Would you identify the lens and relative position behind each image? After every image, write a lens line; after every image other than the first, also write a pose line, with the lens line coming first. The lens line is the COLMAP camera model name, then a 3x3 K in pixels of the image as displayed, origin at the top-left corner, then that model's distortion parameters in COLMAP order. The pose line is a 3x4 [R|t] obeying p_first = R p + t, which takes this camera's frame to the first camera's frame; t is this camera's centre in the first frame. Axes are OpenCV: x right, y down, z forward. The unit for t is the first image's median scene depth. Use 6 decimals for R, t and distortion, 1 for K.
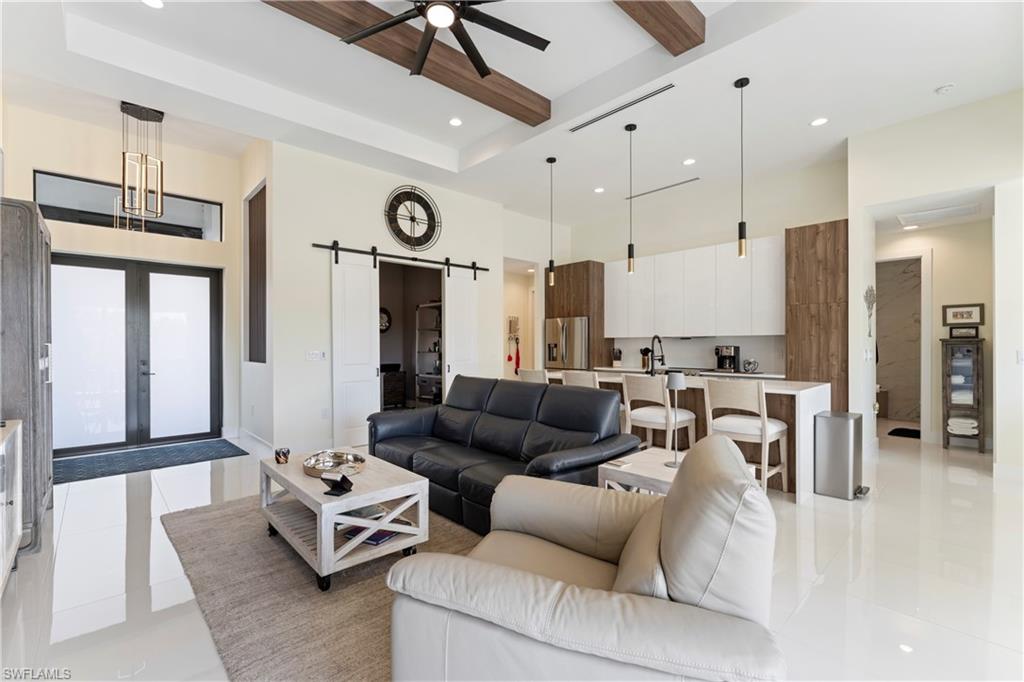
lens RADIAL K [[451.6, 0, 513.1], [0, 451.6, 344.2], [0, 0, 1]] dist [0.001131, -0.000124]
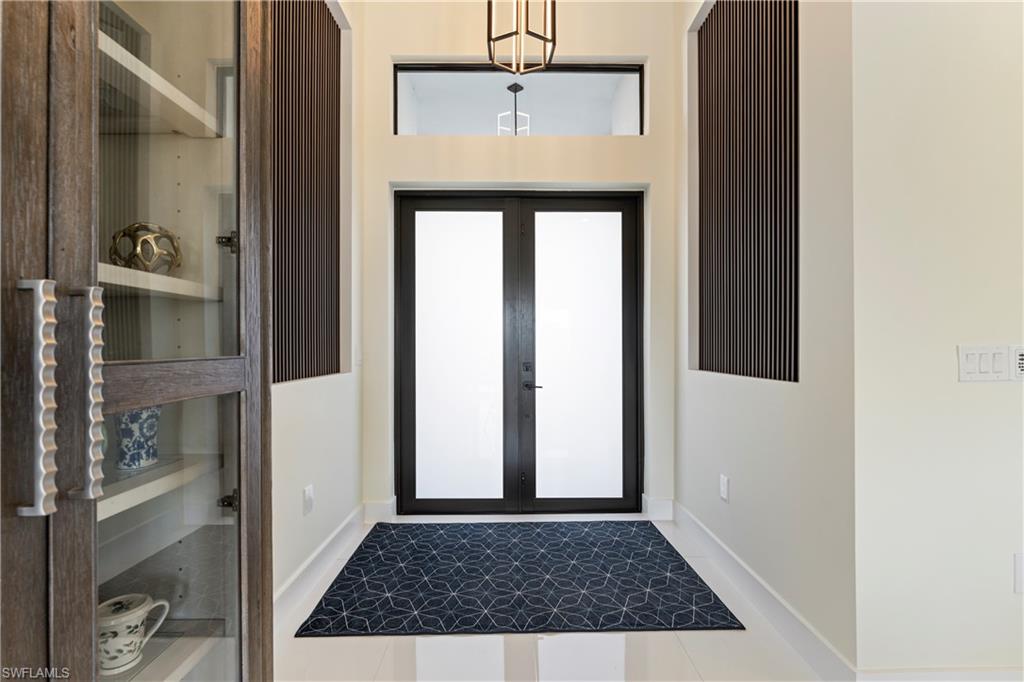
lens RADIAL K [[463.0, 0, 510.3], [0, 463.0, 343.1], [0, 0, 1]] dist [-0.000836, -0.000031]
pose [[0.756658, -0.002810, -0.653805, -0.418960], [0.002292, 0.999996, -0.001647, 0.010085], [0.653807, -0.000252, 0.756661, 0.504915]]
